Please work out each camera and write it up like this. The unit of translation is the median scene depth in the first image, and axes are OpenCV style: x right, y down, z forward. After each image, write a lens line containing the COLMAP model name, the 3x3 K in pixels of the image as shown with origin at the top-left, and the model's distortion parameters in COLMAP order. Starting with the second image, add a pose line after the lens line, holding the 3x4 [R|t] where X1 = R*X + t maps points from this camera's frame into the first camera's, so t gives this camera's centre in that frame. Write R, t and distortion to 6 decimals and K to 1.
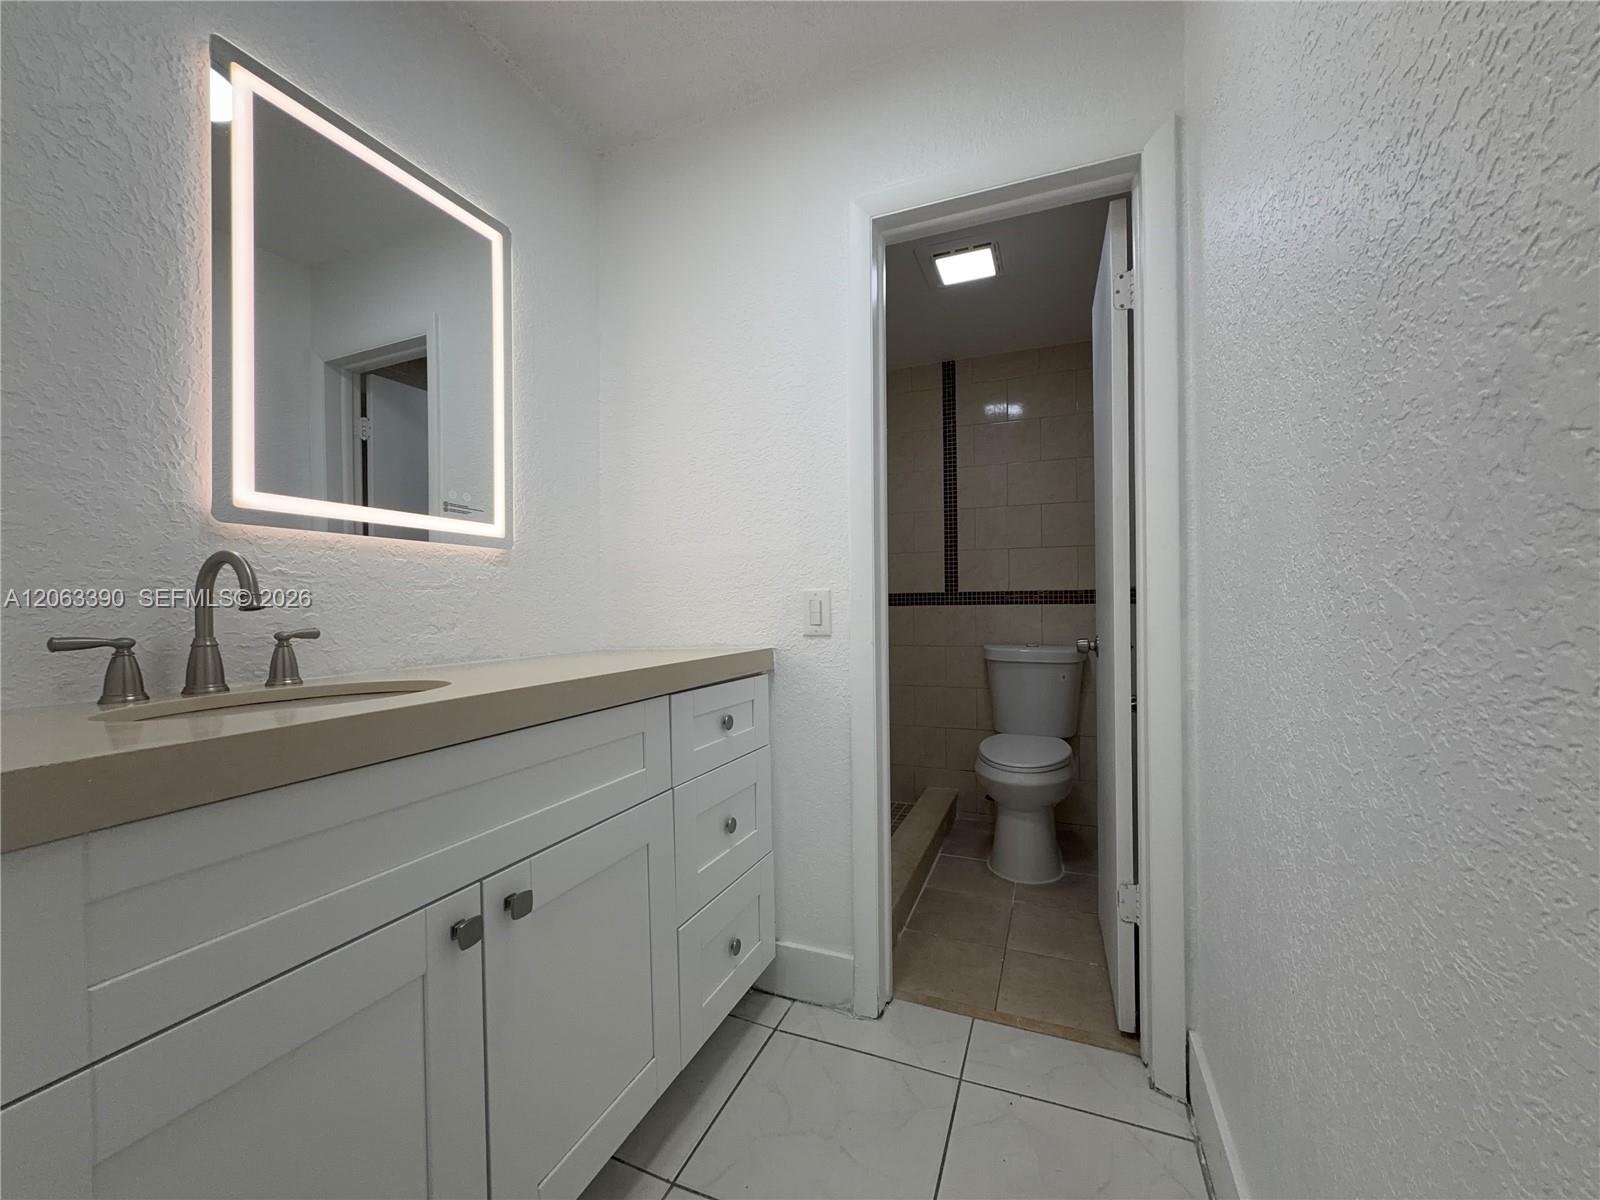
lens RADIAL K [[639.1, 0, 795.1], [0, 639.1, 599.6], [0, 0, 1]] dist [0.000800, 0.000510]
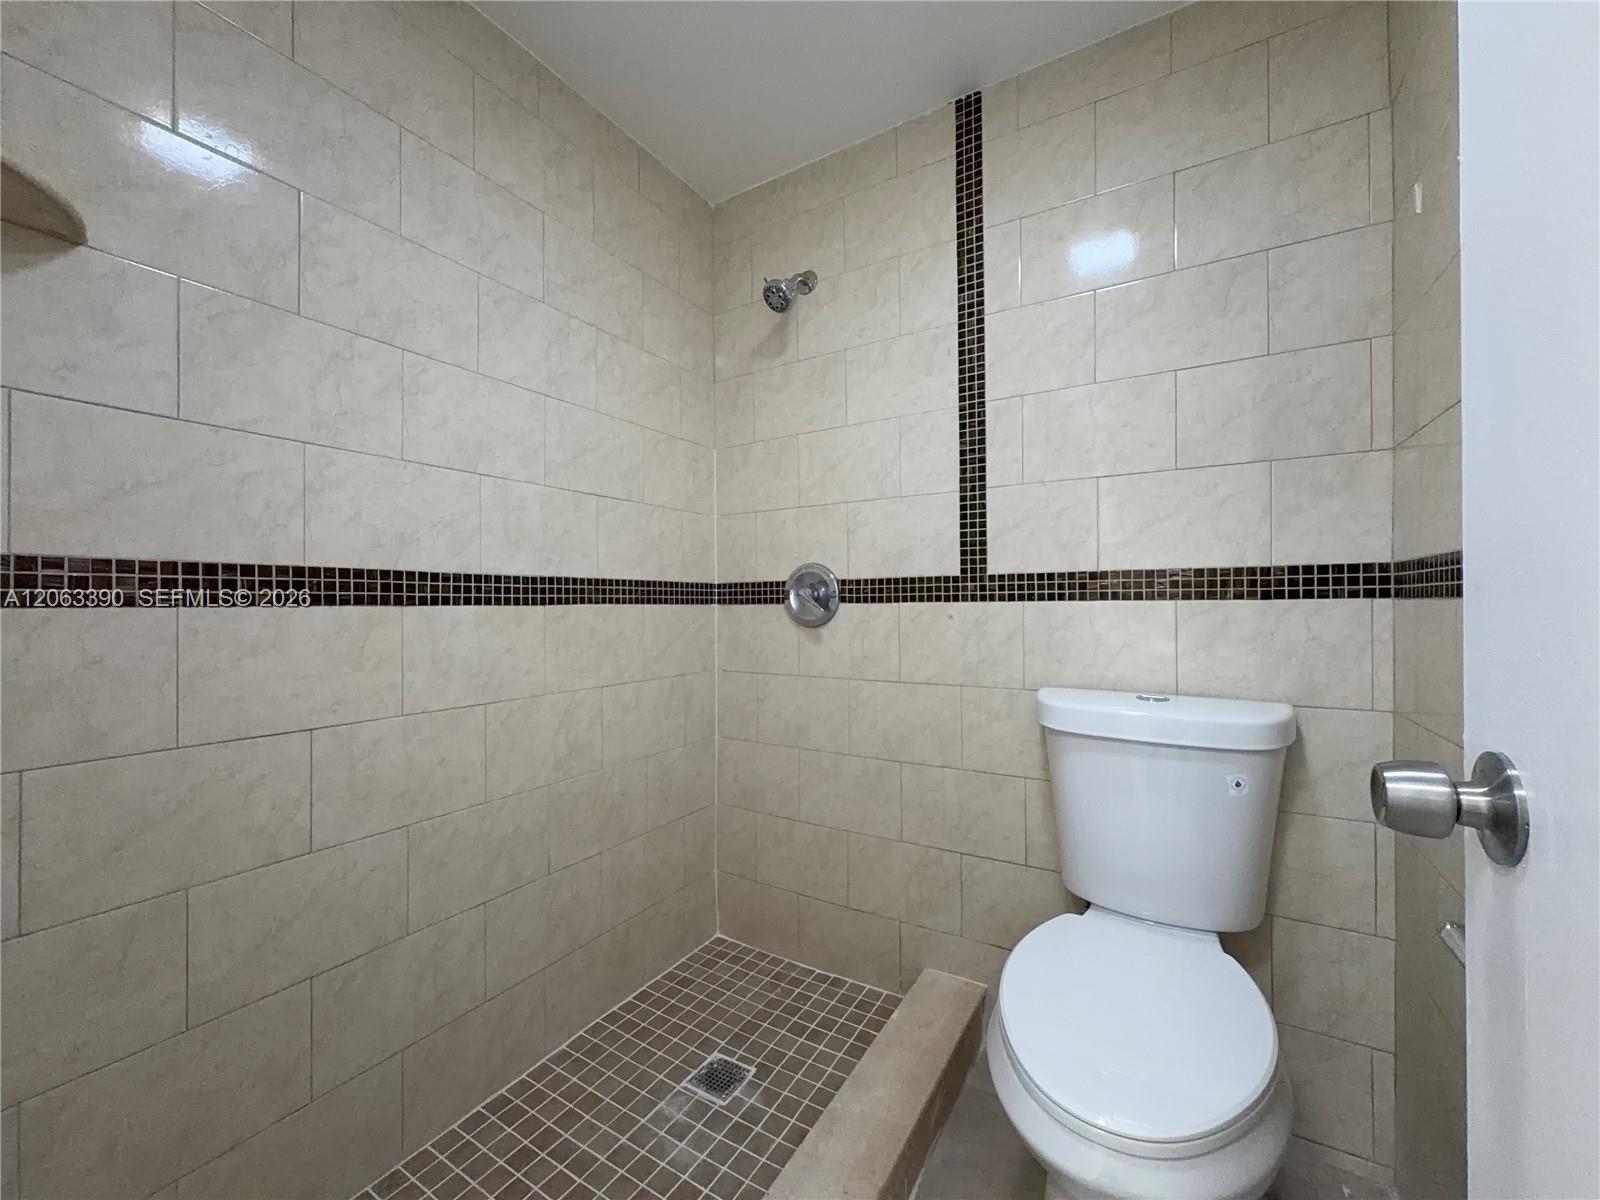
lens RADIAL K [[639.1, 0, 799.7], [0, 639.1, 599.3], [0, 0, 1]] dist [0.000800, 0.000510]
pose [[0.989407, 0.000784, -0.145169, 0.208373], [0.000164, 0.999979, 0.006520, 0.004152], [0.145171, -0.006475, 0.989385, 0.566849]]
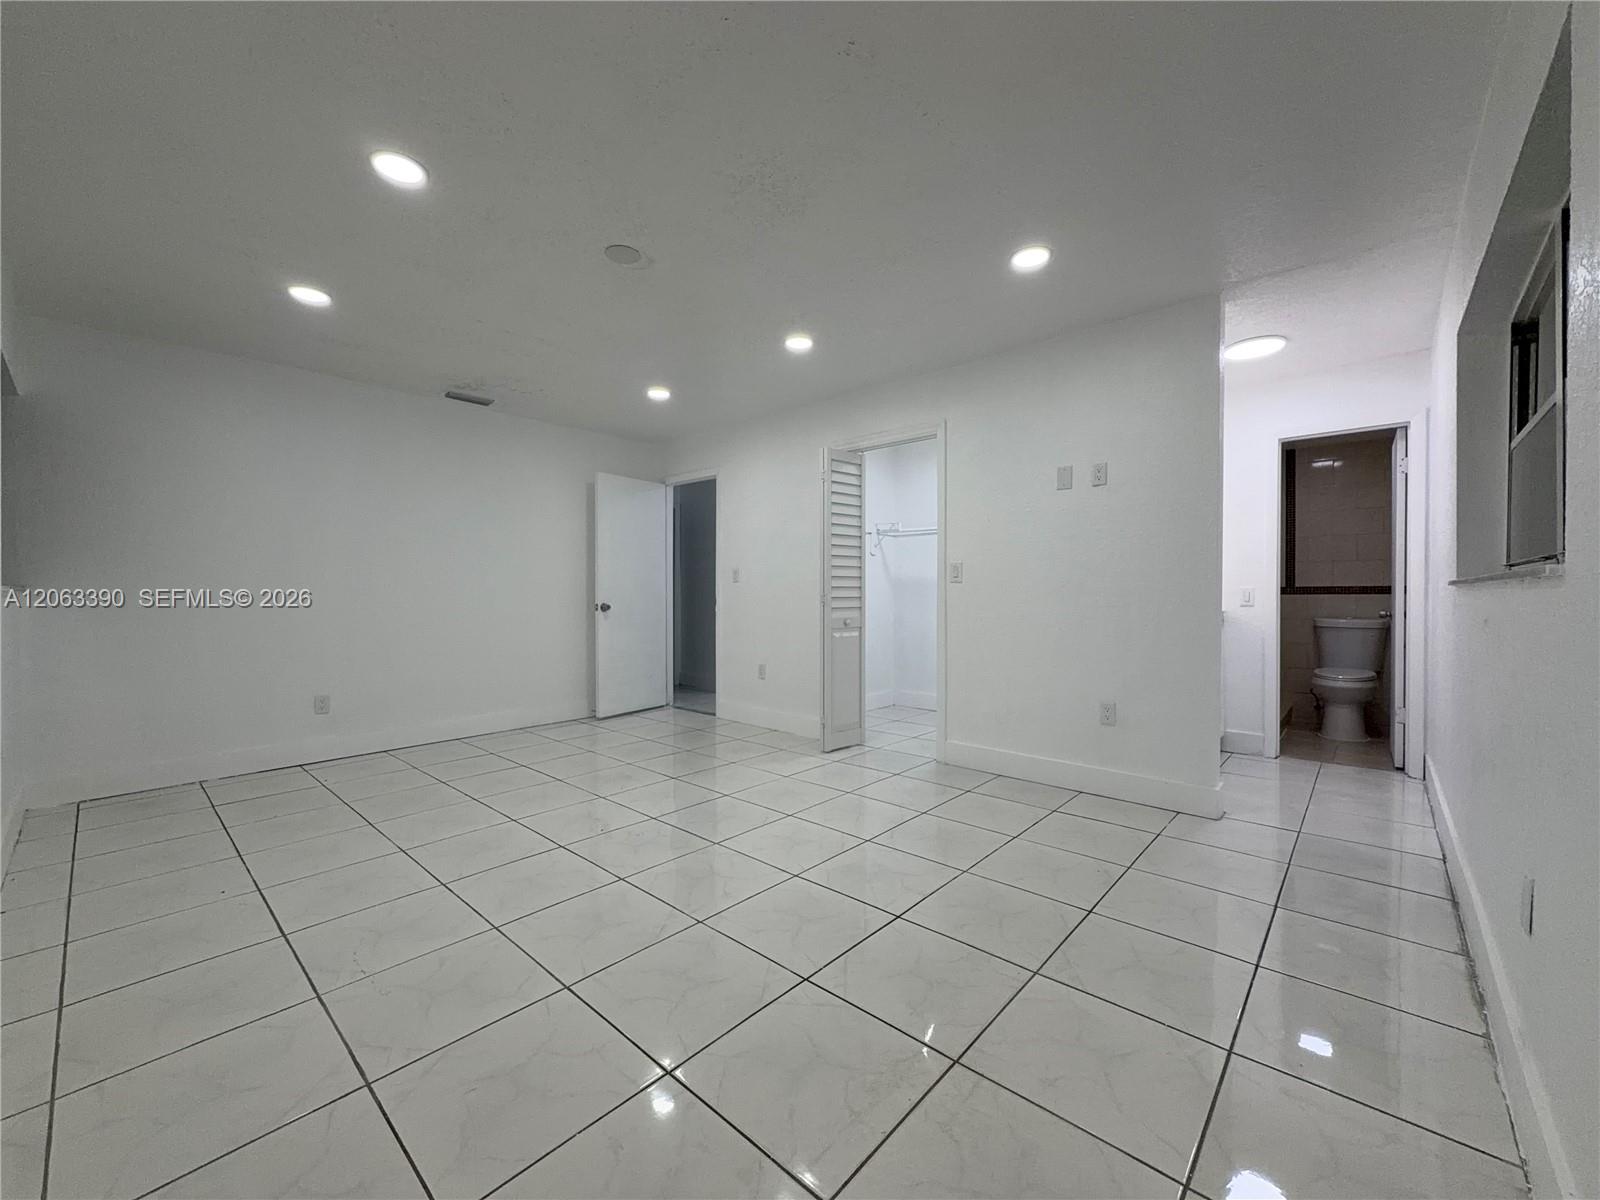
lens RADIAL K [[639.1, 0, 808.1], [0, 639.1, 604.2], [0, 0, 1]] dist [0.000800, 0.000510]
pose [[0.945211, 0.009936, -0.326309, -0.452492], [-0.003051, 0.999762, 0.021604, 0.001640], [0.326446, -0.019424, 0.945016, -1.118914]]
